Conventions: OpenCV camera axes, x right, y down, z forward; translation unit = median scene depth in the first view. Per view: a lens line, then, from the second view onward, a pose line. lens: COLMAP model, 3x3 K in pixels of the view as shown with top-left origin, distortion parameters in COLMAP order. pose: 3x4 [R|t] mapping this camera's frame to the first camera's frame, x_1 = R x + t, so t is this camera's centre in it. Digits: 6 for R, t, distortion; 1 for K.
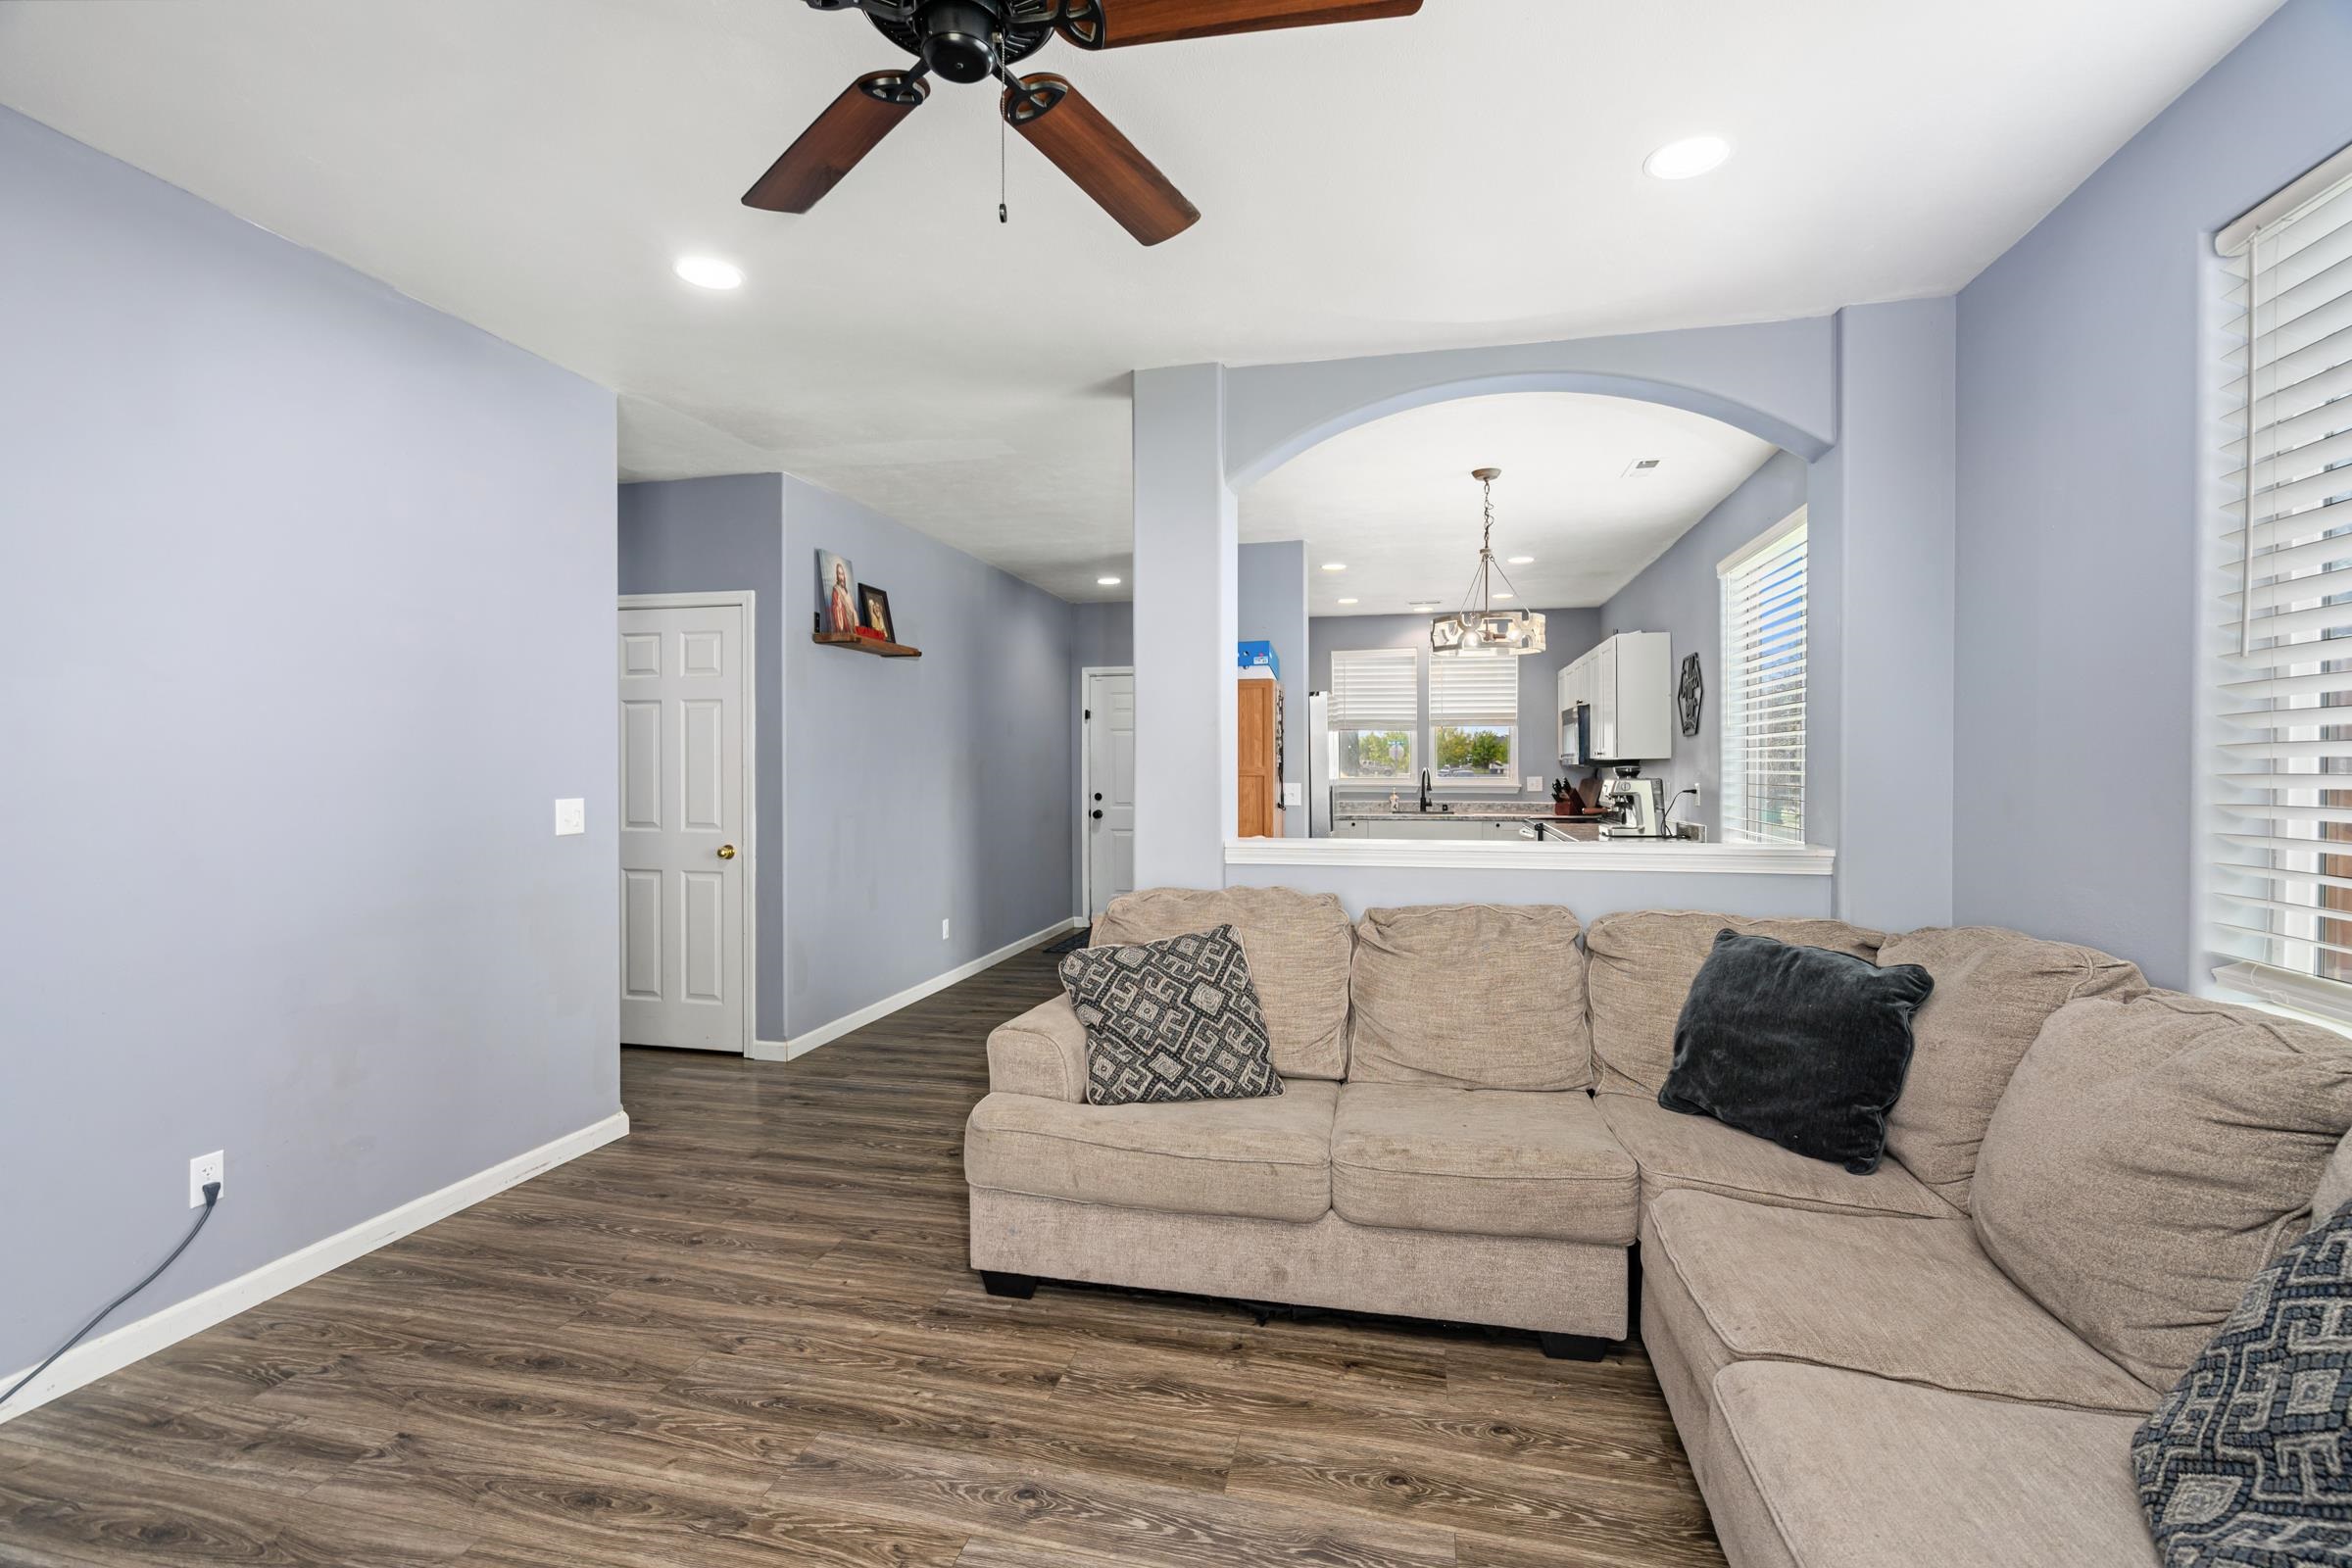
lens RADIAL K [[1063.5, 0, 1160.6], [0, 1063.5, 780.0], [0, 0, 1]] dist [-0.009329, 0.003474]
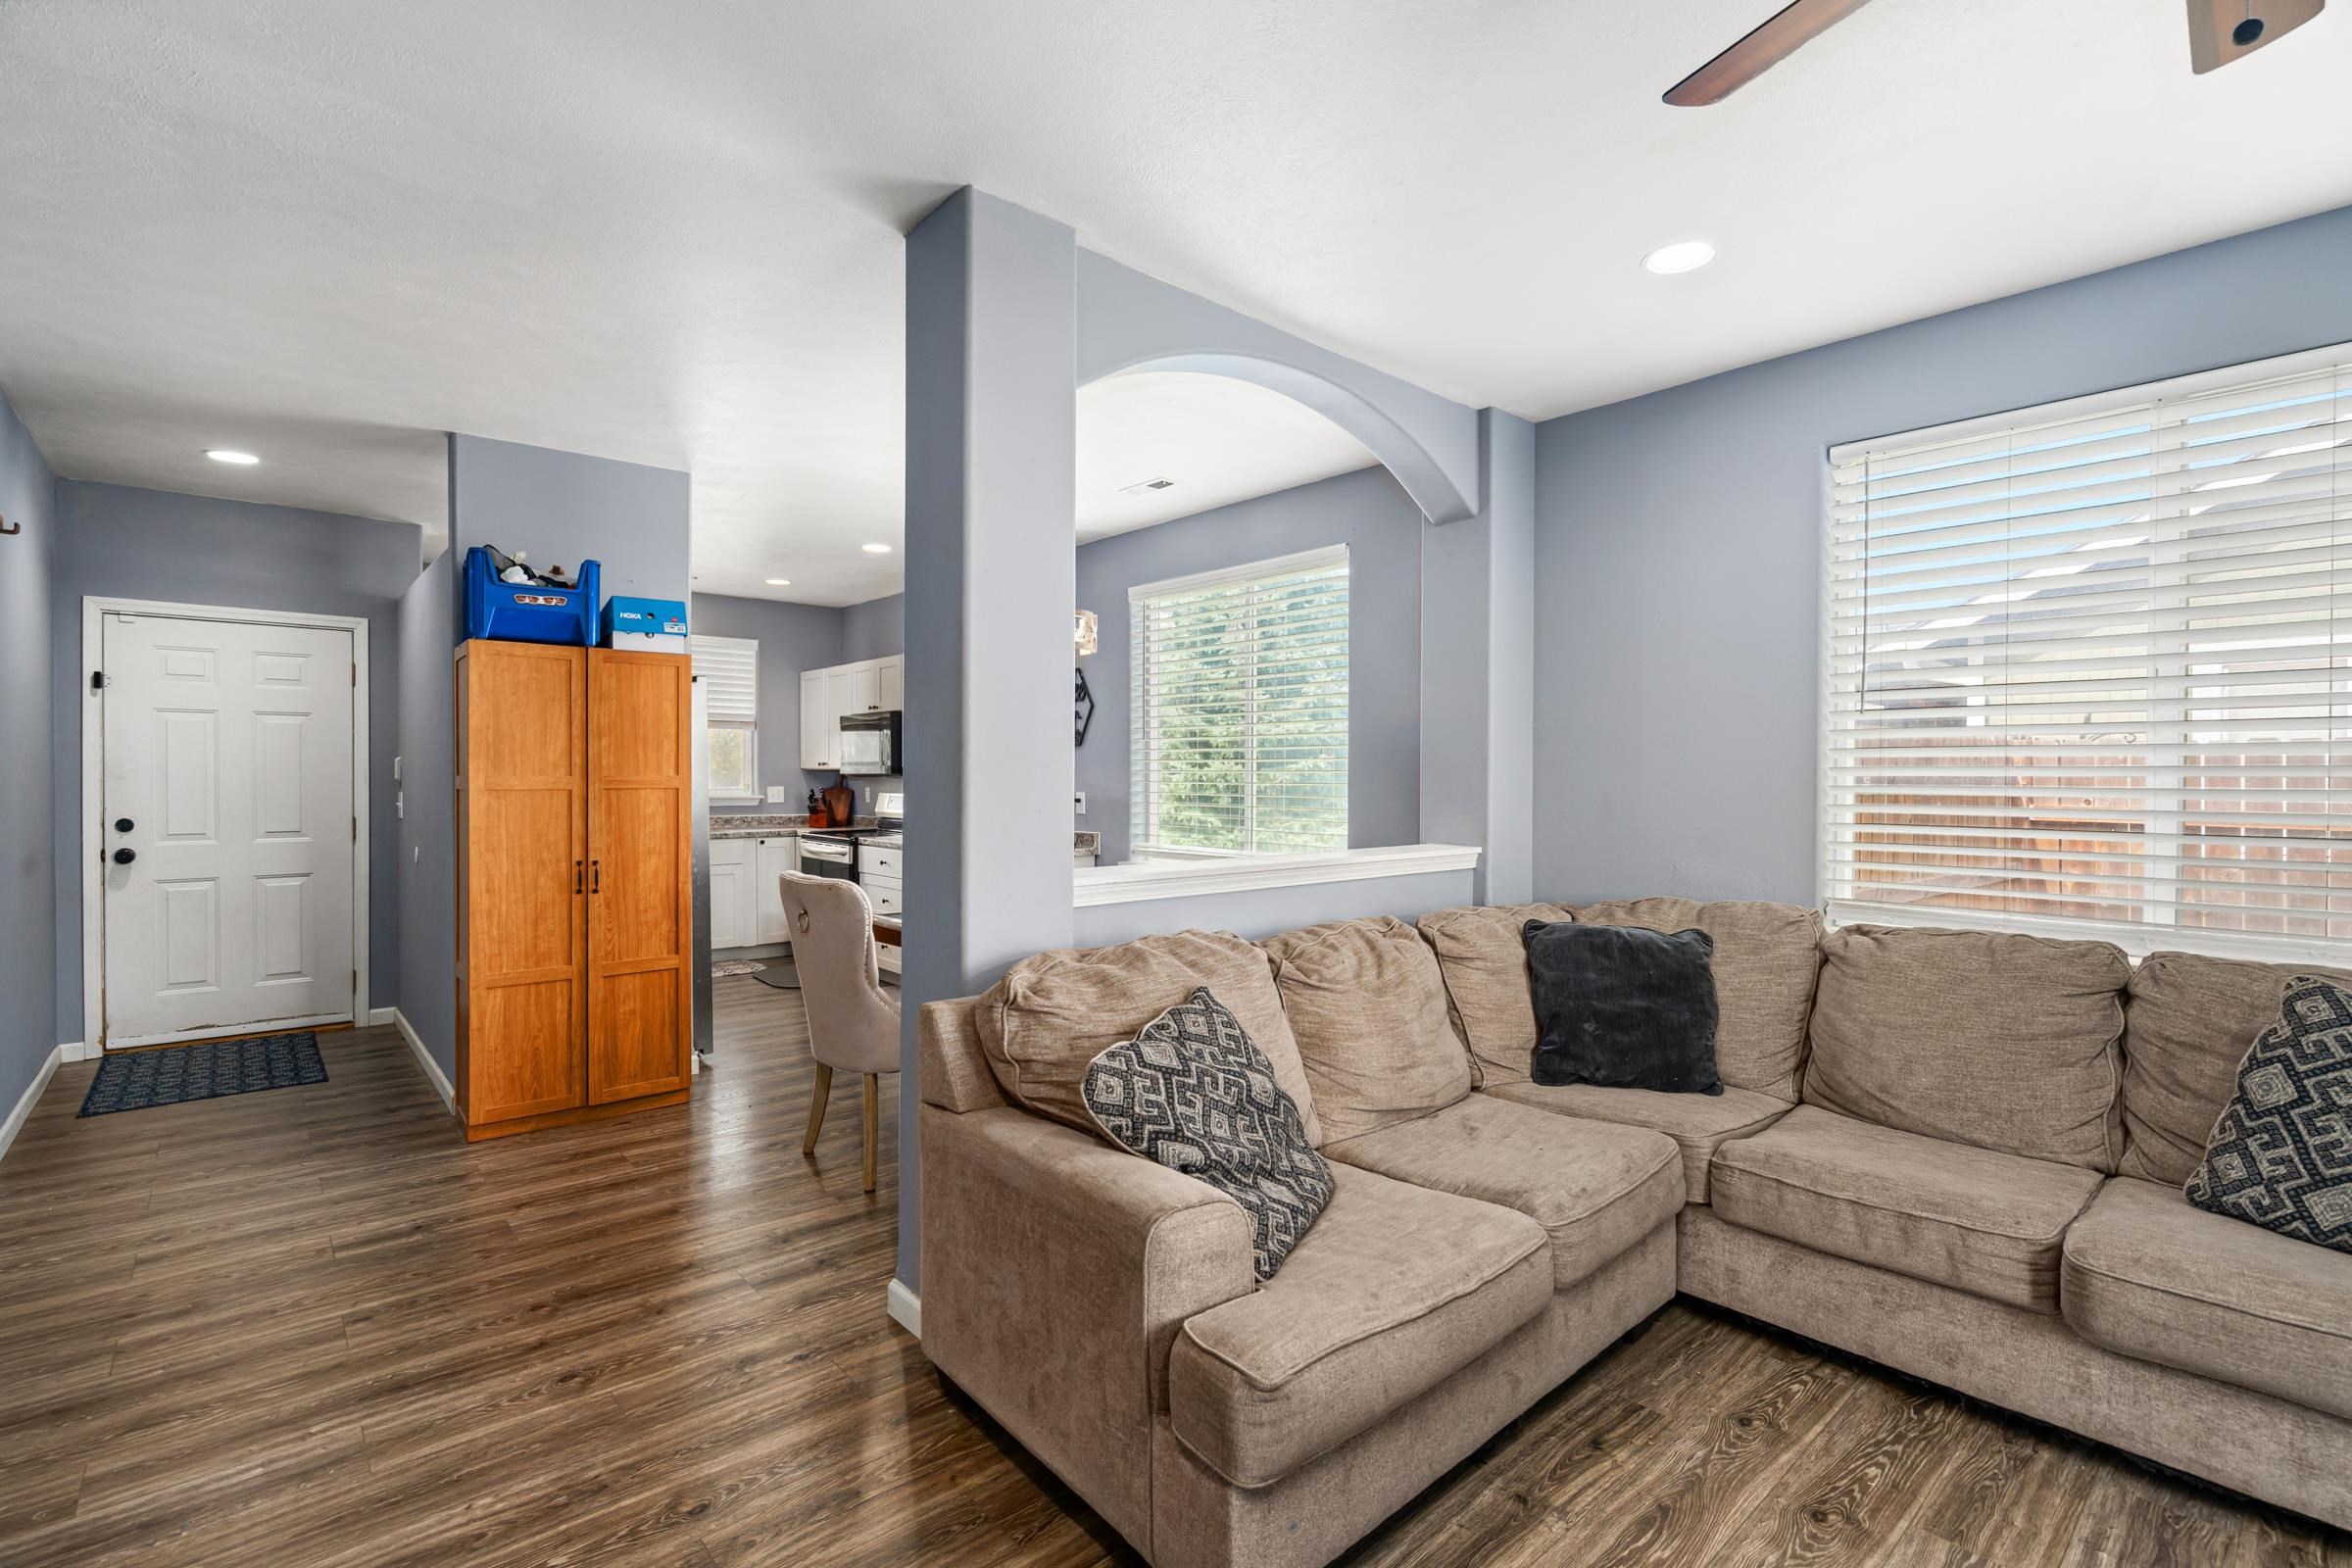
lens RADIAL K [[1063.5, 0, 1174.9], [0, 1063.5, 784.4], [0, 0, 1]] dist [-0.009329, 0.003474]
pose [[0.571865, -0.003013, 0.820342, -0.206344], [0.005683, 0.999984, -0.000289, -0.002979], [-0.820328, 0.004827, 0.571873, 0.210785]]
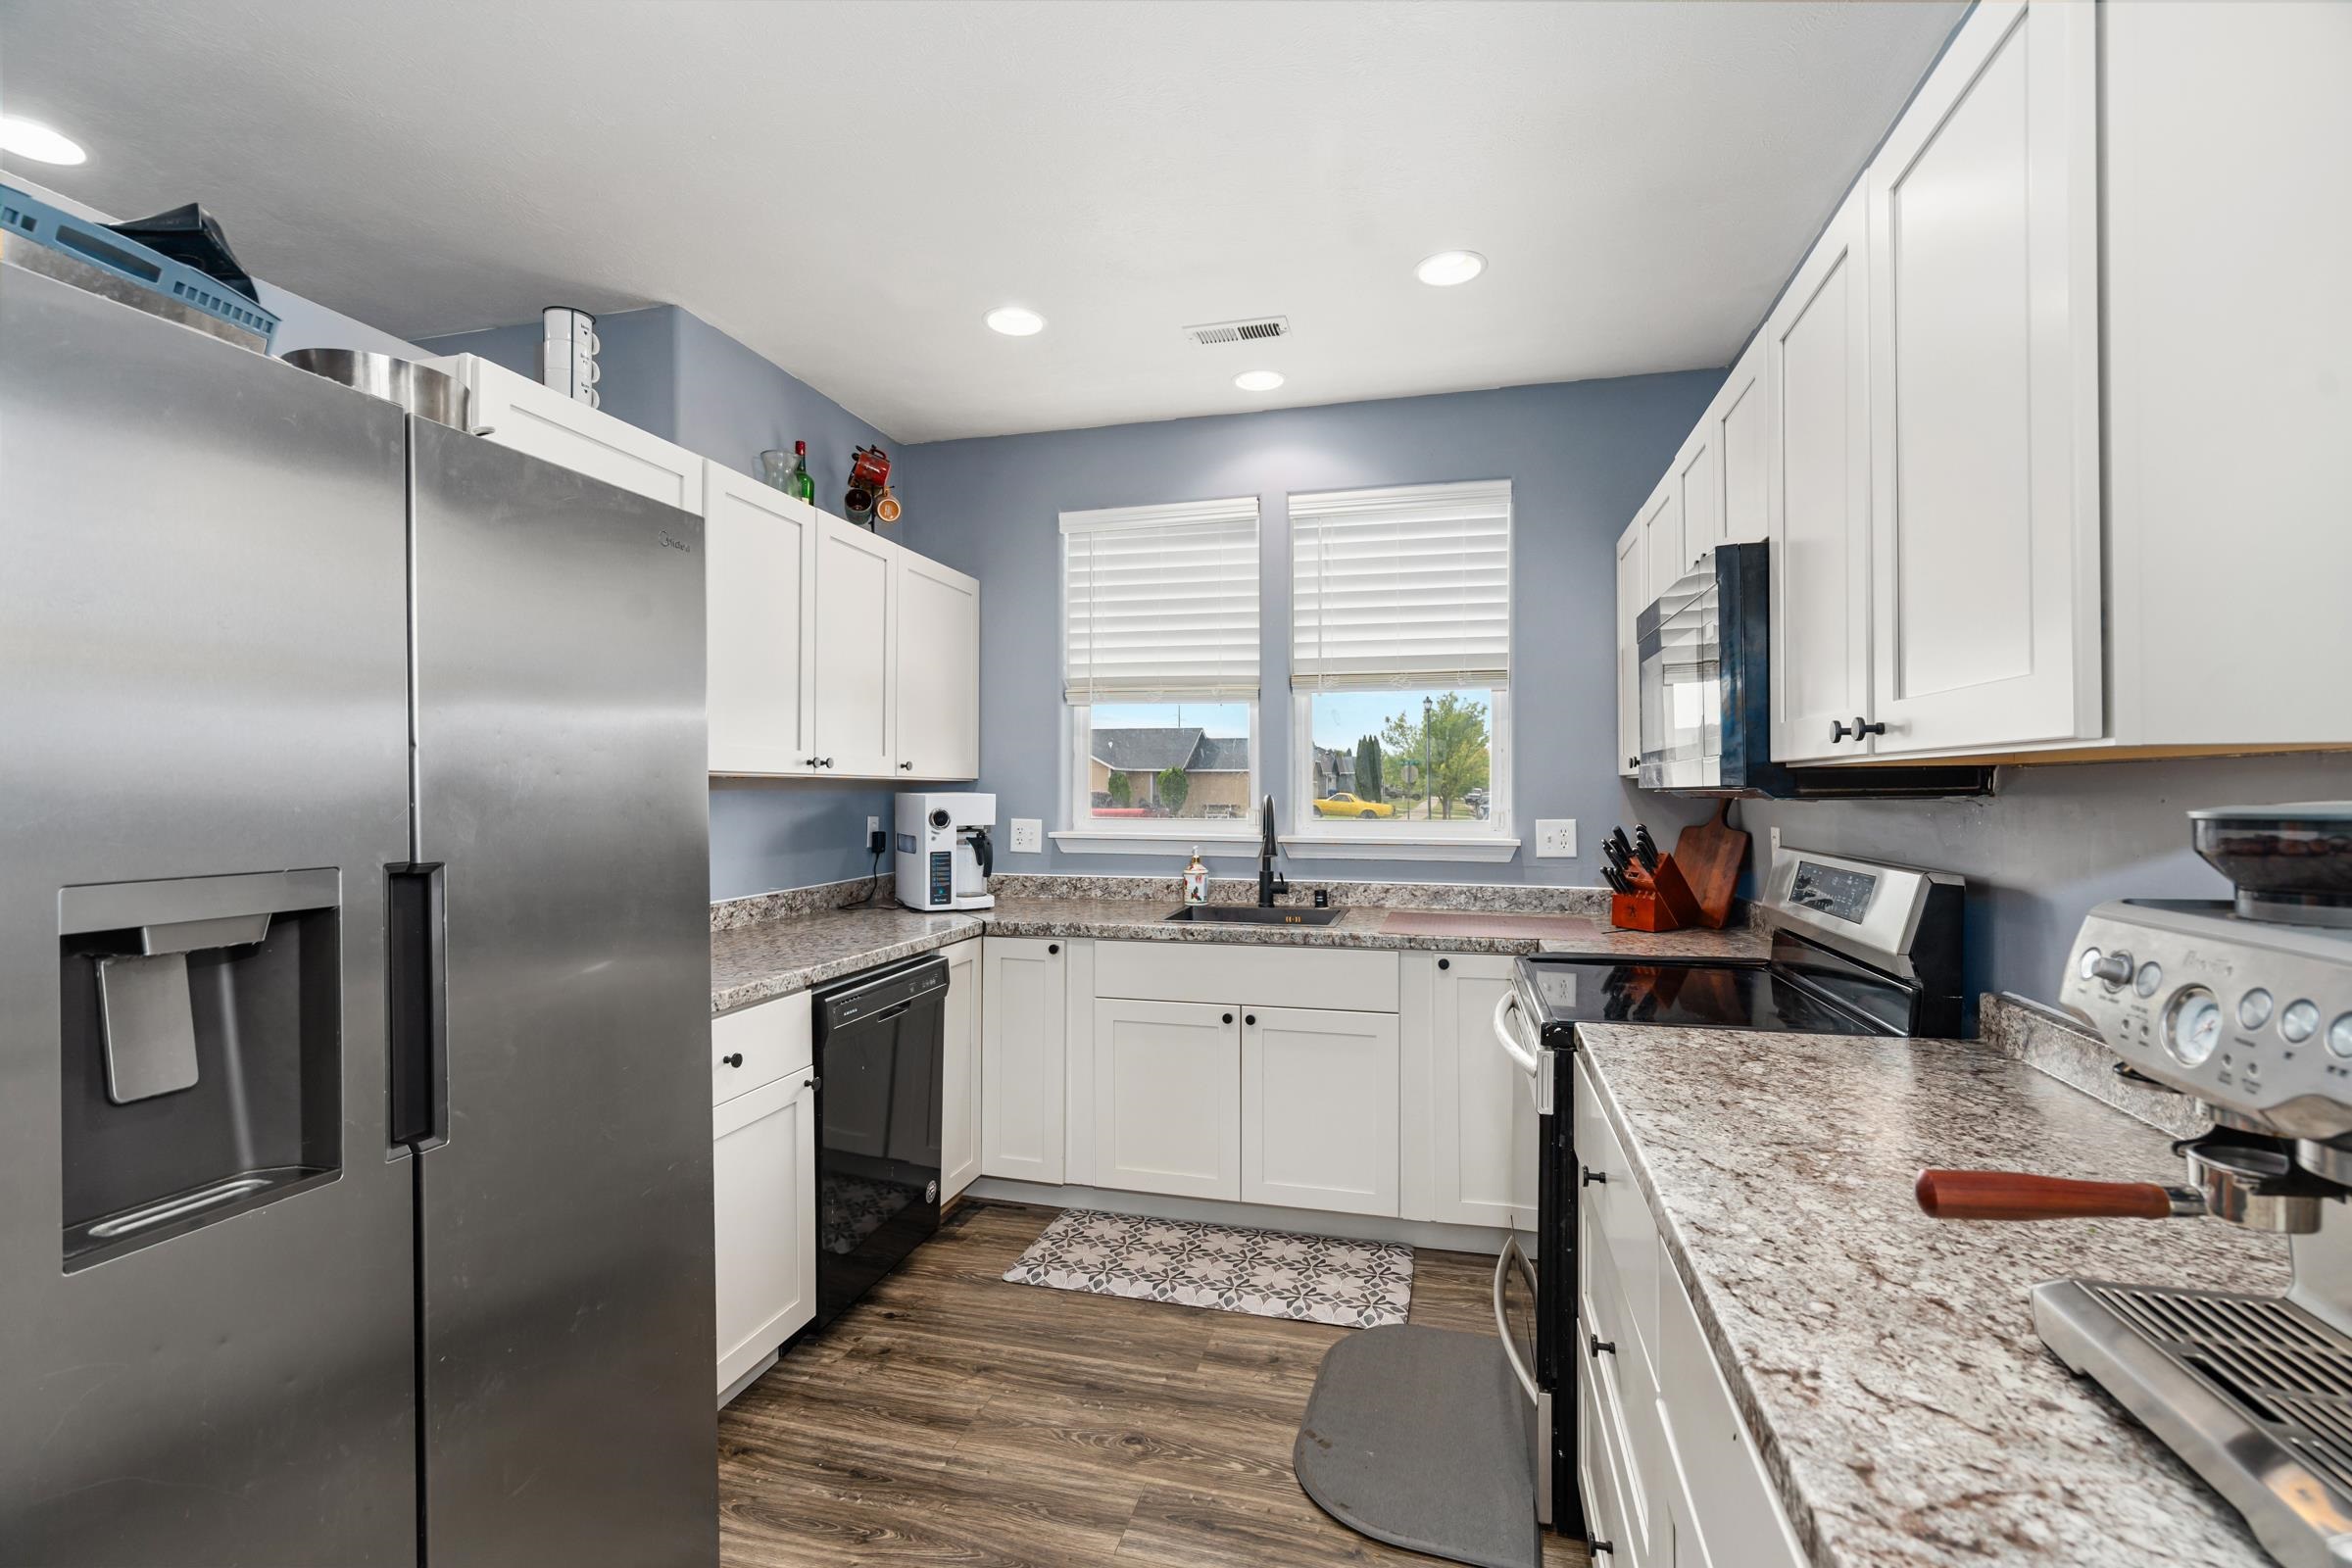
lens RADIAL K [[1063.5, 0, 1167.5], [0, 1063.5, 780.7], [0, 0, 1]] dist [-0.009329, 0.003474]
pose [[0.999884, 0.001982, -0.015104, 0.228236], [-0.002293, 0.999785, -0.020606, -0.009047], [0.015060, 0.020638, 0.999674, 0.643086]]
